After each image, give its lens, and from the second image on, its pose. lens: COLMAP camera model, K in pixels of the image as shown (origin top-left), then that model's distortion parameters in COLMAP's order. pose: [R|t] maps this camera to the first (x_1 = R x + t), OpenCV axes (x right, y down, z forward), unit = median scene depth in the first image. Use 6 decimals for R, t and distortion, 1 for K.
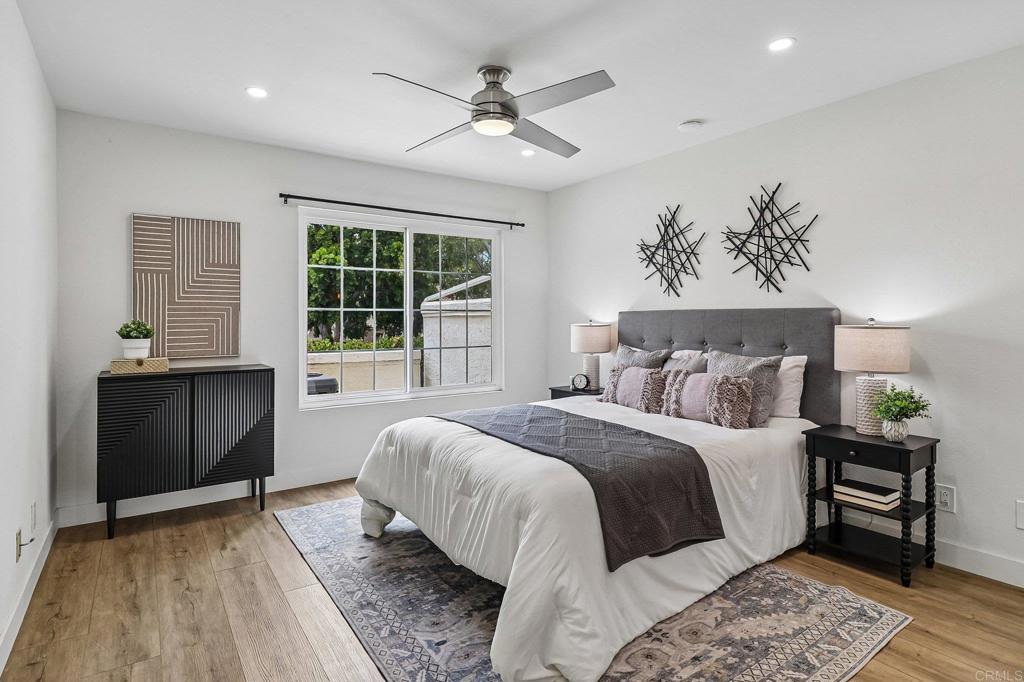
lens RADIAL K [[538.1, 0, 508.4], [0, 538.1, 310.8], [0, 0, 1]] dist [0.025566, -0.012164]
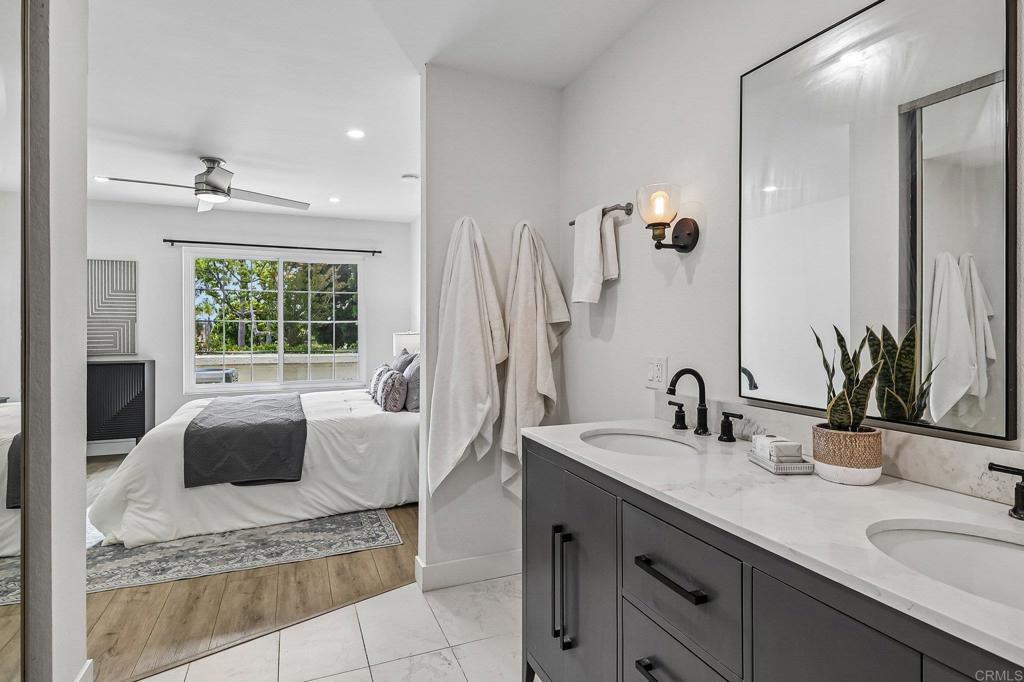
lens RADIAL K [[538.1, 0, 491.9], [0, 538.1, 315.8], [0, 0, 1]] dist [0.025566, -0.012164]
pose [[0.973376, 0.000368, -0.229216, 0.734878], [-0.003028, 0.999932, -0.011256, -0.004420], [0.229196, 0.011651, 0.973311, -0.180279]]
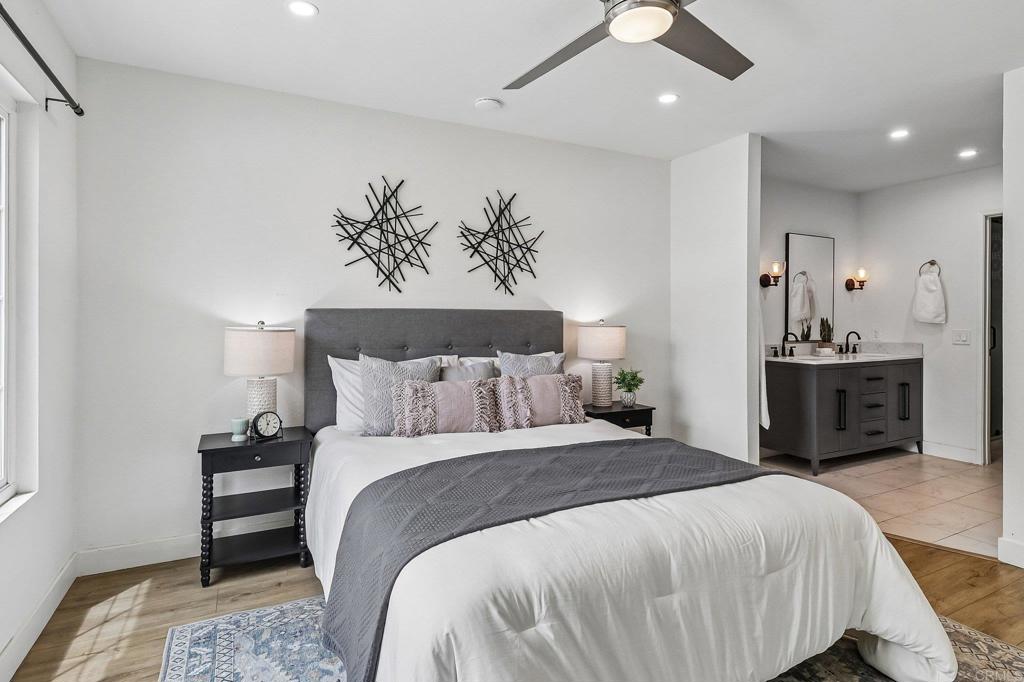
lens RADIAL K [[538.1, 0, 535.1], [0, 538.1, 319.4], [0, 0, 1]] dist [0.025566, -0.012164]
pose [[0.135769, -0.003657, 0.990734, -0.535350], [-0.018466, 0.999810, 0.006221, 0.006806], [-0.990568, -0.019139, 0.135675, 0.781172]]
